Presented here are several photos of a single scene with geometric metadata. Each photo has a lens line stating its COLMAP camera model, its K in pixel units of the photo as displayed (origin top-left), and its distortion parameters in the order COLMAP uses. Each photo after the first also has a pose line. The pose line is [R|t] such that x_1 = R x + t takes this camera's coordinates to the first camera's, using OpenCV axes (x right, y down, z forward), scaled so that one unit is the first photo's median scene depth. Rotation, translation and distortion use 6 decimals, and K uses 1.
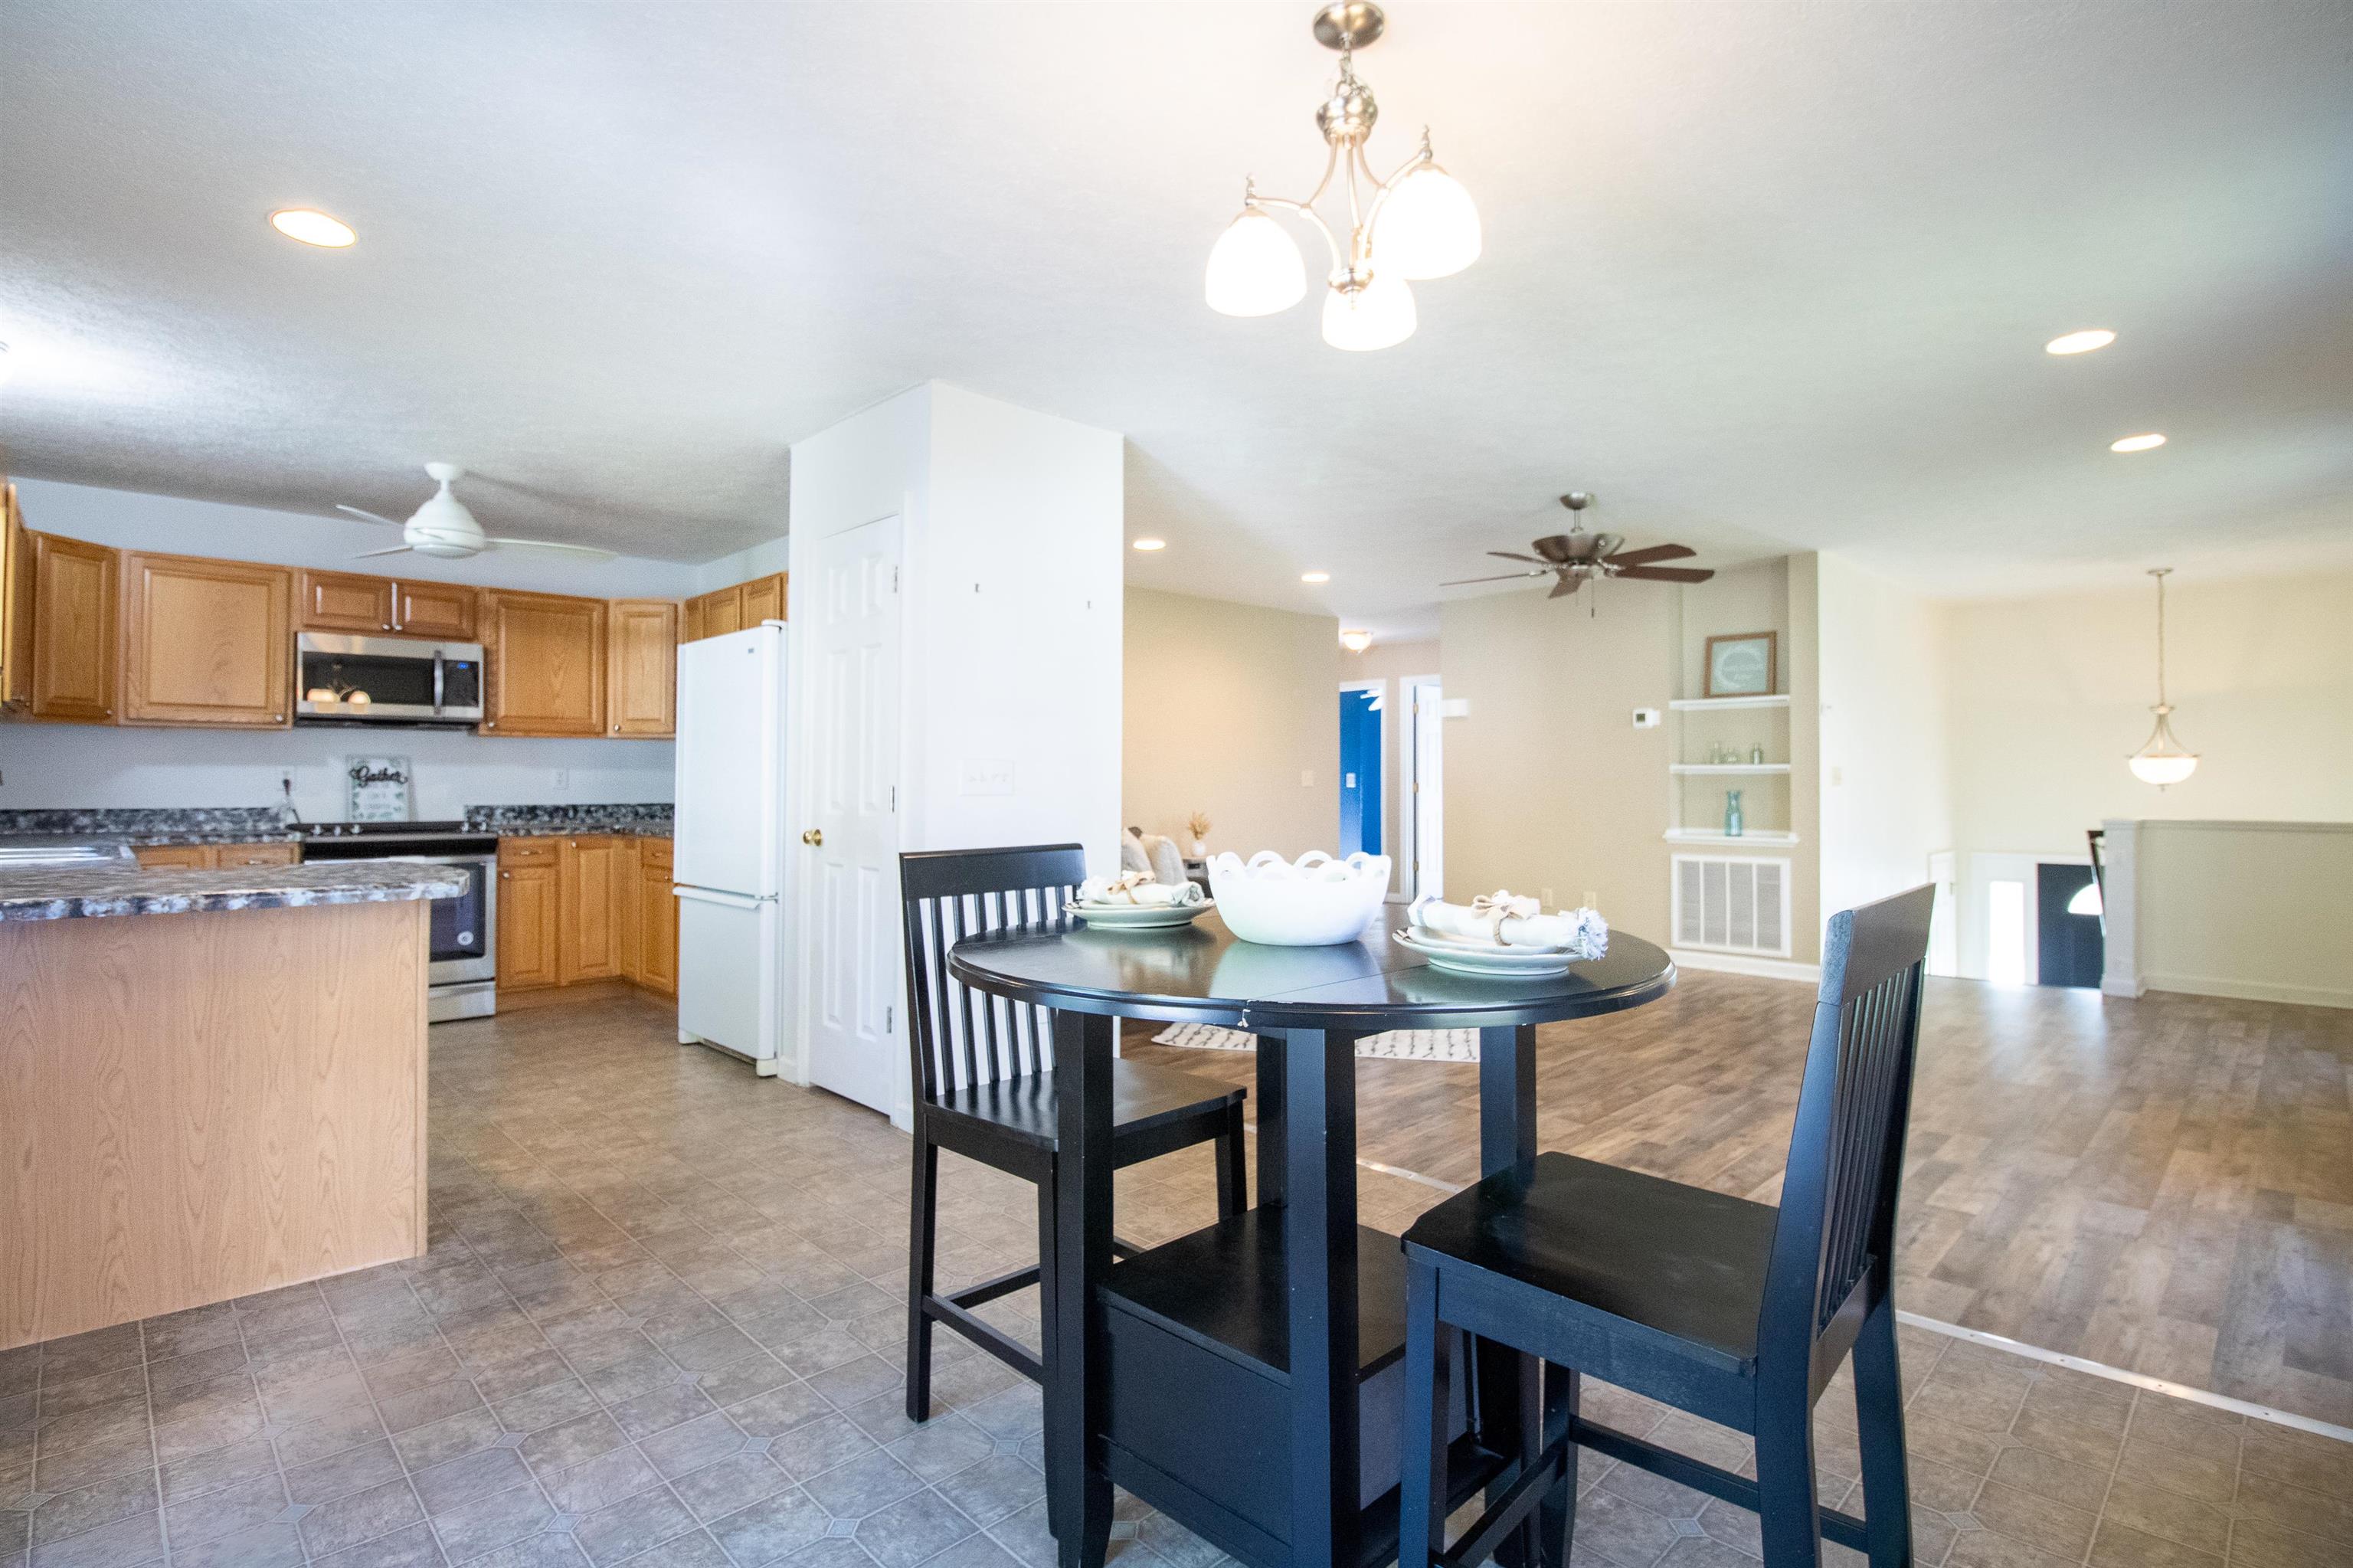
lens RADIAL K [[1126.2, 0, 1182.9], [0, 1126.2, 768.9], [0, 0, 1]] dist [0.002464, -0.015054]
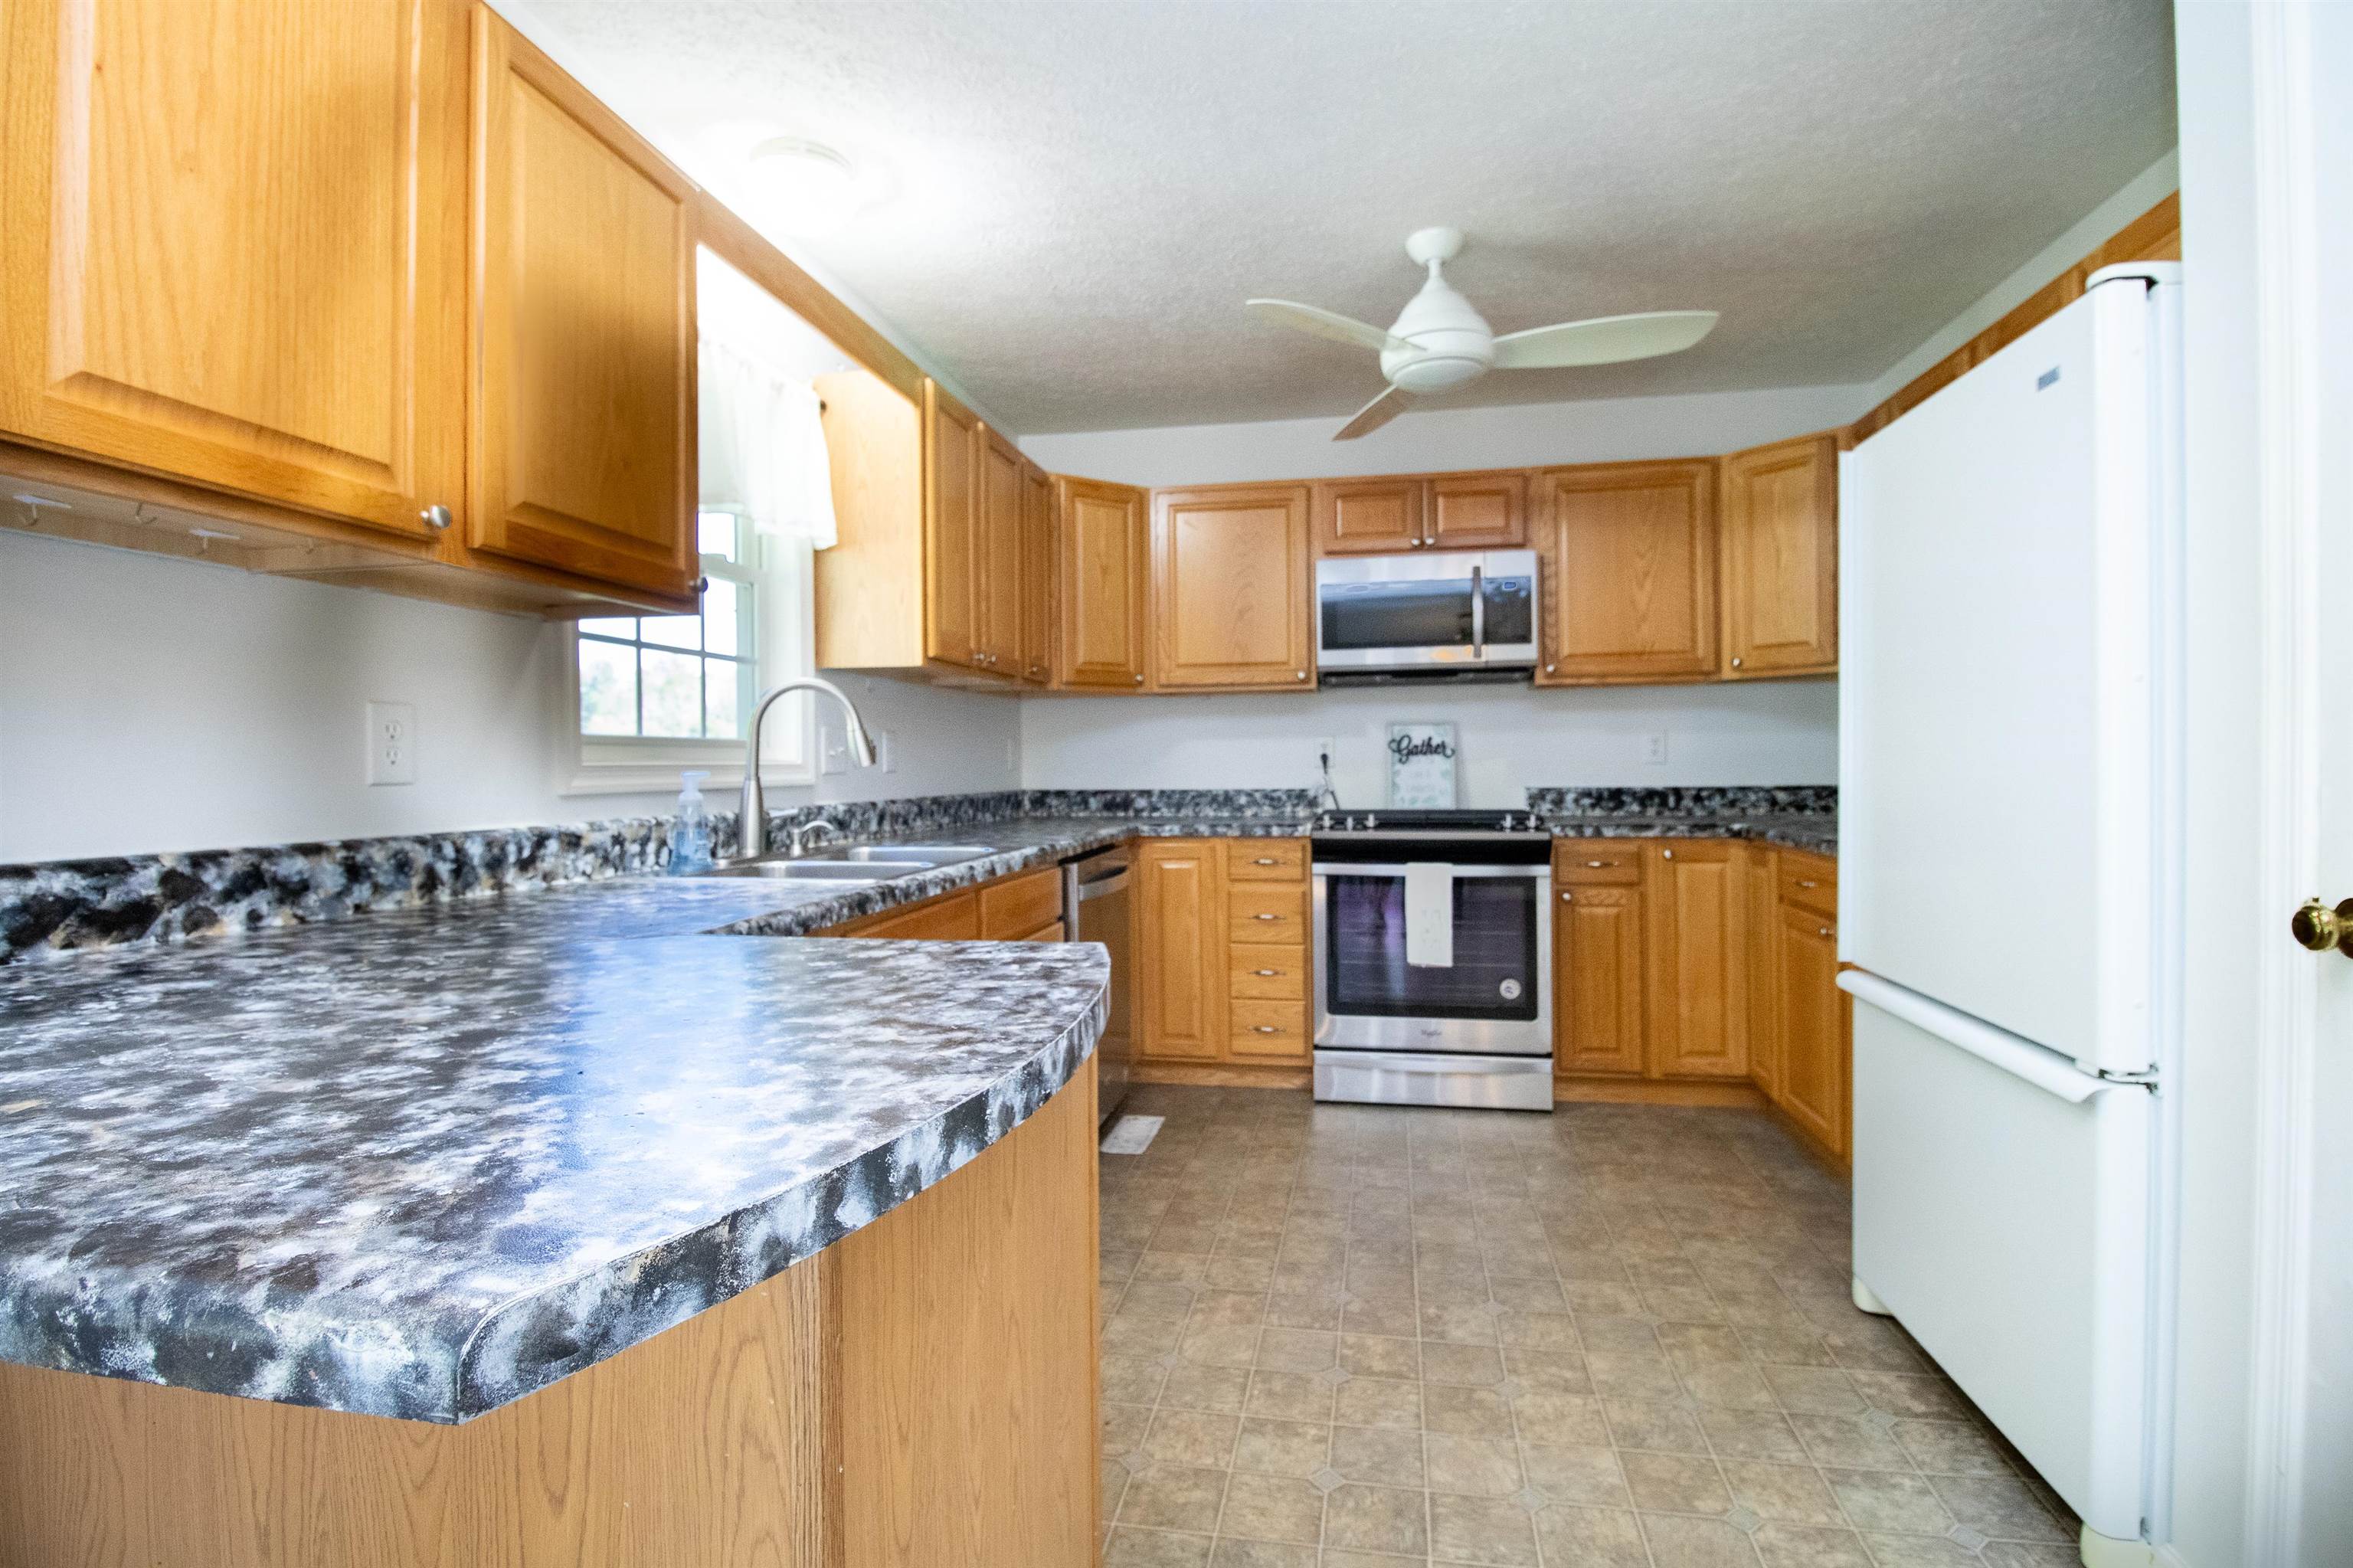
lens RADIAL K [[1110.3, 0, 1201.9], [0, 1110.3, 766.4], [0, 0, 1]] dist [0.000890, -0.013659]
pose [[0.585861, -0.004867, -0.810397, -0.207523], [0.022162, 0.999704, 0.010018, 0.008266], [0.810108, -0.023829, 0.585796, 0.460365]]
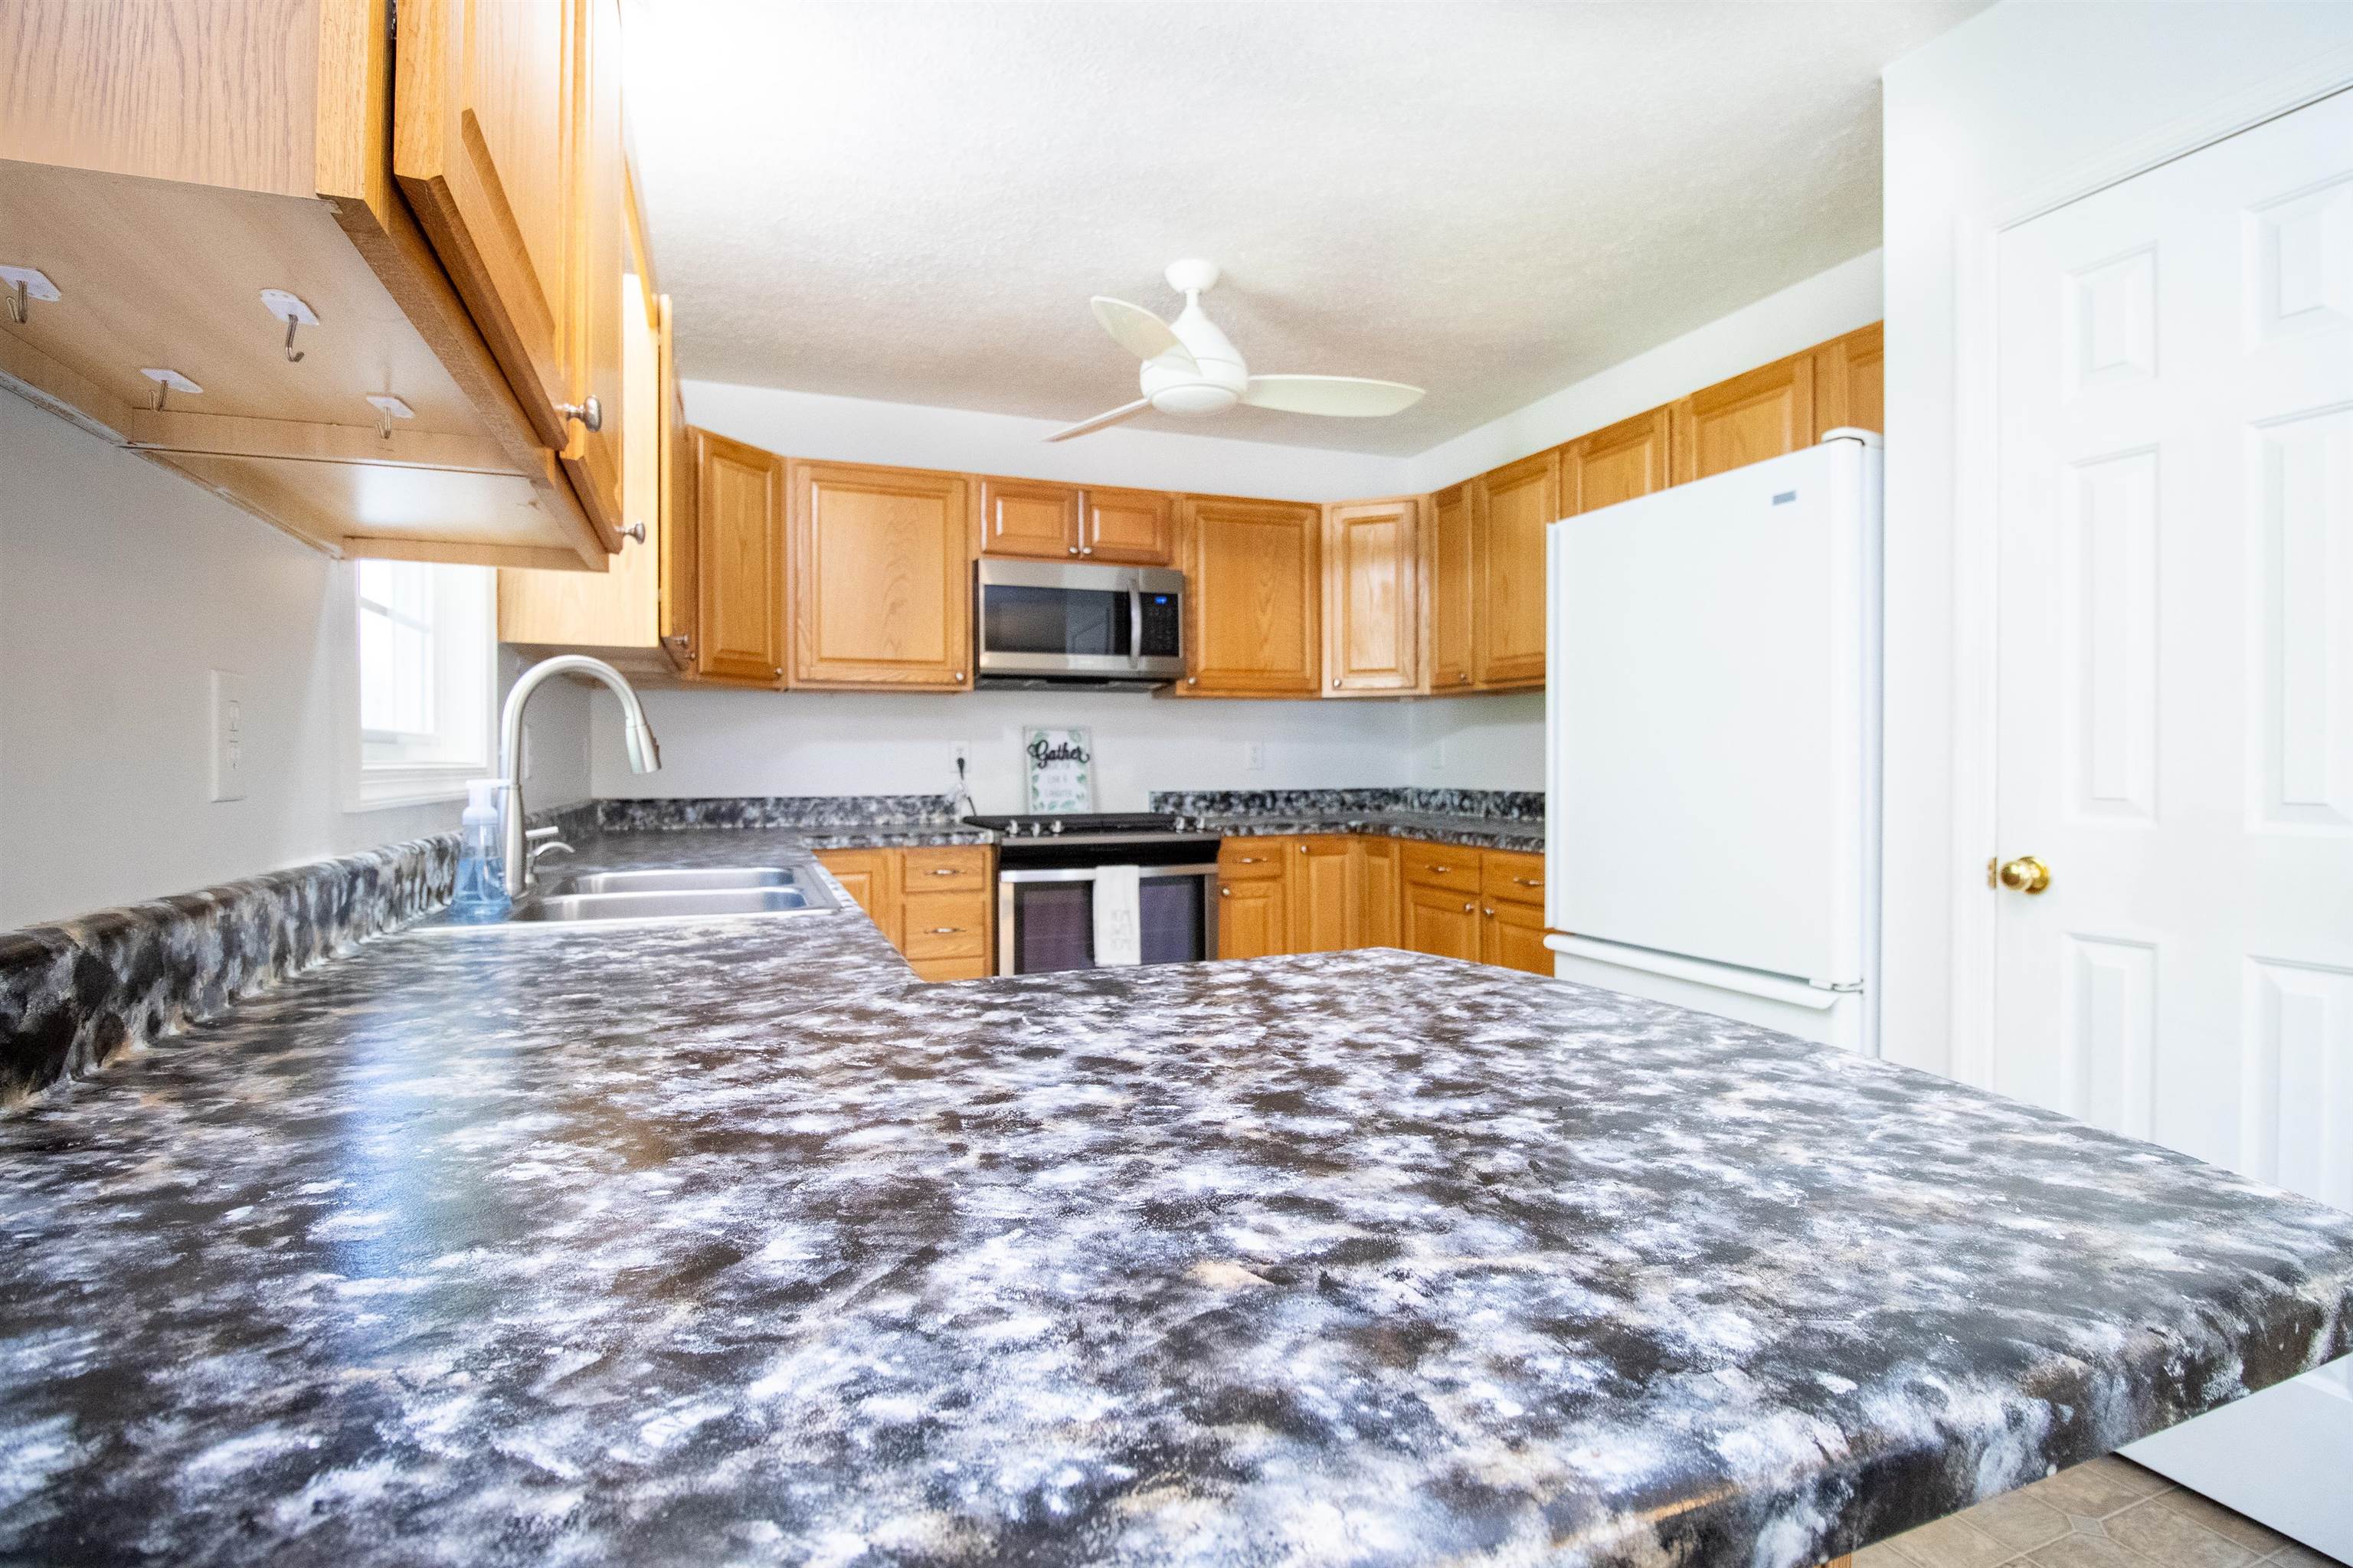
lens RADIAL K [[1126.2, 0, 1182.9], [0, 1126.2, 768.9], [0, 0, 1]] dist [0.002464, -0.015054]
pose [[0.922135, -0.003269, -0.386856, -0.355360], [0.011240, 0.999769, 0.018344, 0.004080], [0.386706, -0.021264, 0.921958, 0.341573]]
